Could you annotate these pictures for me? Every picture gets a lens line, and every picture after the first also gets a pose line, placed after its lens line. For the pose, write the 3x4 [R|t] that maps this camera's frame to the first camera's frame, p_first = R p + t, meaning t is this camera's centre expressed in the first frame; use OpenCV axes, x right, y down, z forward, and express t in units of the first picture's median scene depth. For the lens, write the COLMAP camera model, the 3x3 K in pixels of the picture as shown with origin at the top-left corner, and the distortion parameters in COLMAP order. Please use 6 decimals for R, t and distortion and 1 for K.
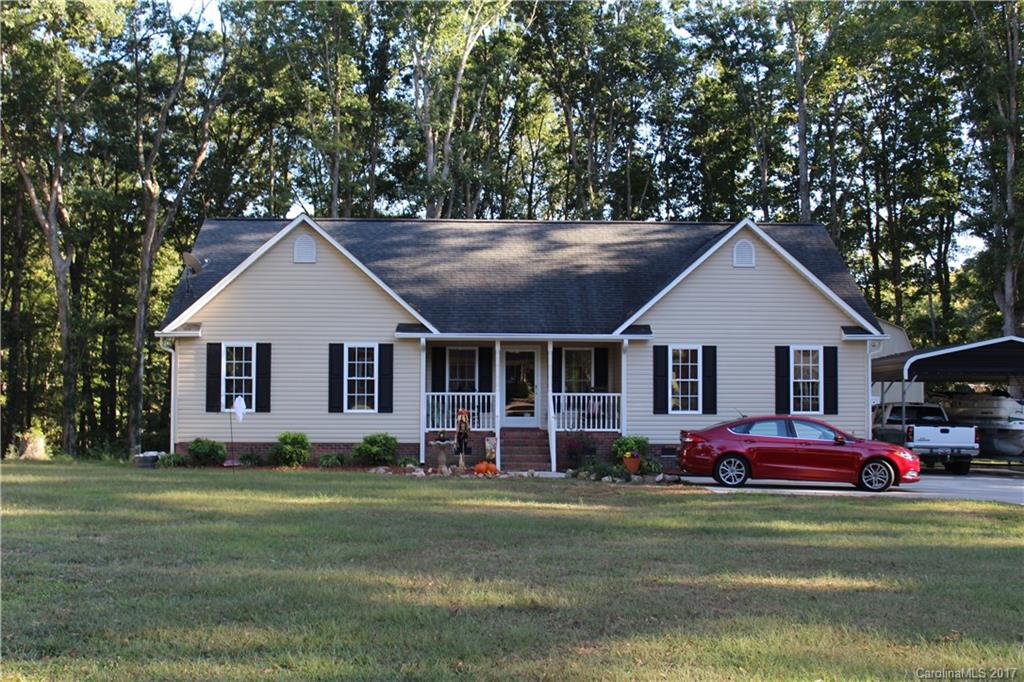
lens RADIAL K [[1237.9, 0, 512.0], [0, 1237.9, 341.0], [0, 0, 1]] dist [-0.072558, 0.001908]
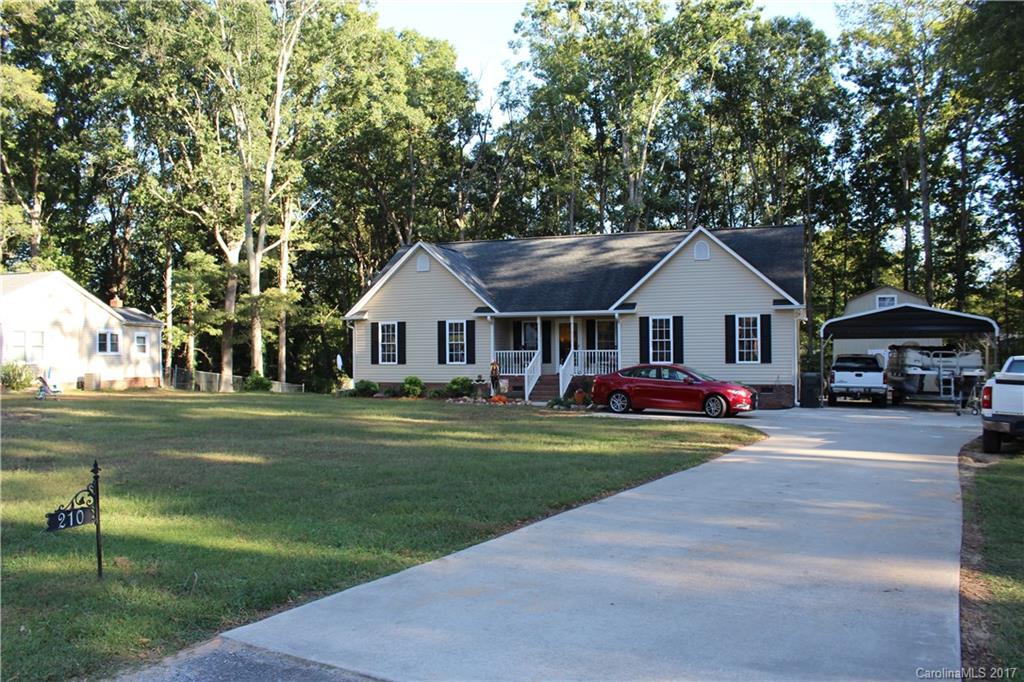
lens RADIAL K [[839.4, 0, 494.9], [0, 839.4, 344.7], [0, 0, 1]] dist [-0.164145, 0.147700]
pose [[0.925047, -0.014503, -0.379576, 0.332370], [0.027894, 0.999167, 0.029802, 0.002420], [0.378828, -0.038156, 0.924680, 0.021877]]
